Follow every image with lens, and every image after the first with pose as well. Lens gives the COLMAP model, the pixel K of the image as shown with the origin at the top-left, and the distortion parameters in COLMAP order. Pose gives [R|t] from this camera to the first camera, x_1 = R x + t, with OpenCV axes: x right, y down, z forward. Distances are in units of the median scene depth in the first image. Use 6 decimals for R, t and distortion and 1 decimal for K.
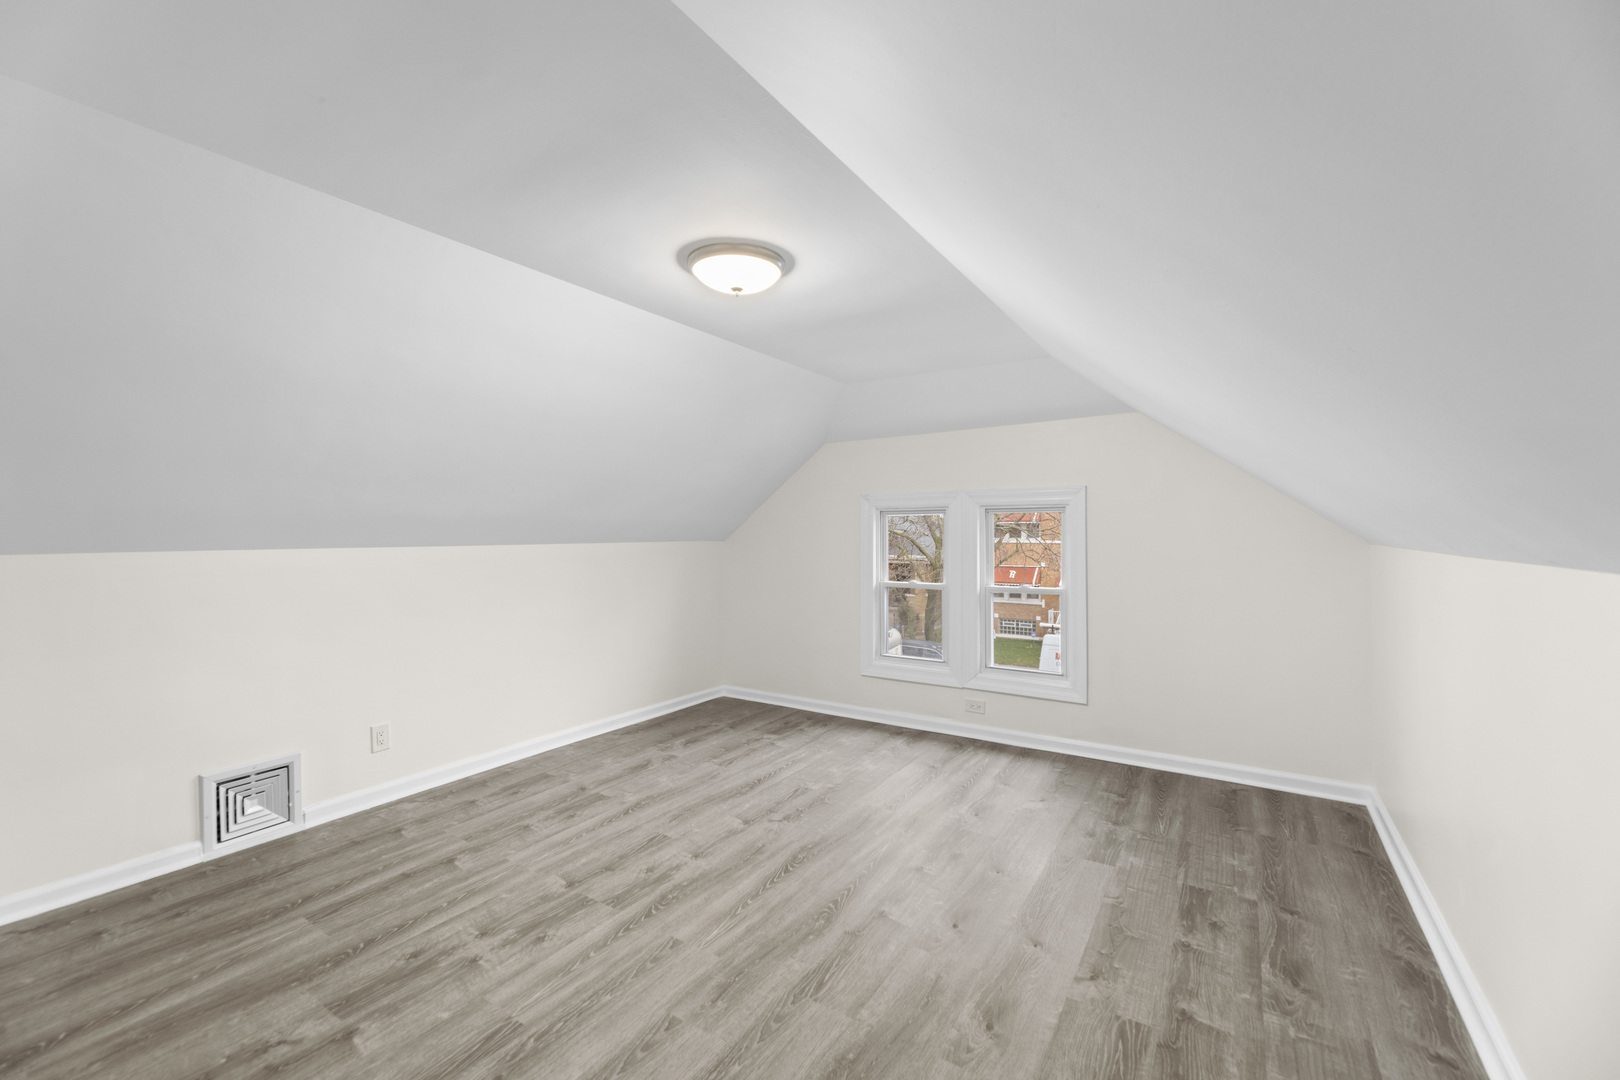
lens RADIAL K [[660.2, 0, 798.0], [0, 660.2, 540.3], [0, 0, 1]] dist [-0.001425, -0.001107]
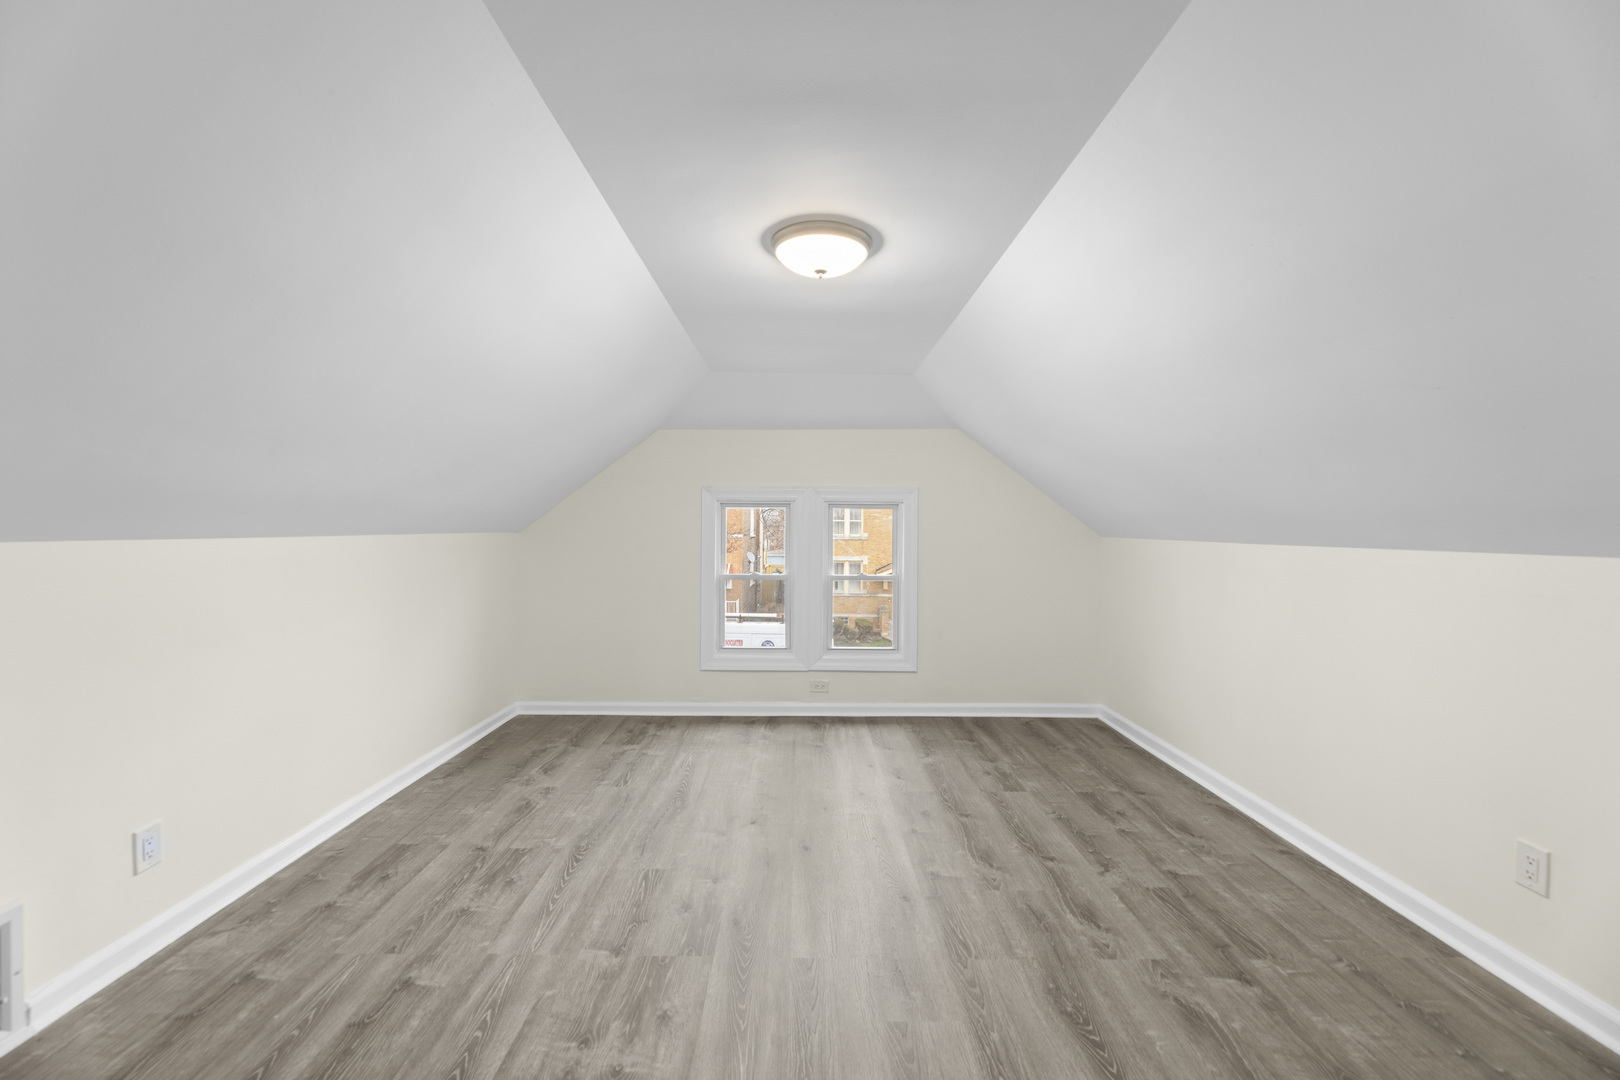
lens RADIAL K [[660.2, 0, 800.5], [0, 660.2, 537.2], [0, 0, 1]] dist [-0.001425, -0.001107]
pose [[0.834923, 0.000688, 0.550366, -0.470660], [-0.004119, 0.999979, 0.004998, 0.002367], [-0.550351, -0.006440, 0.834909, 0.151968]]
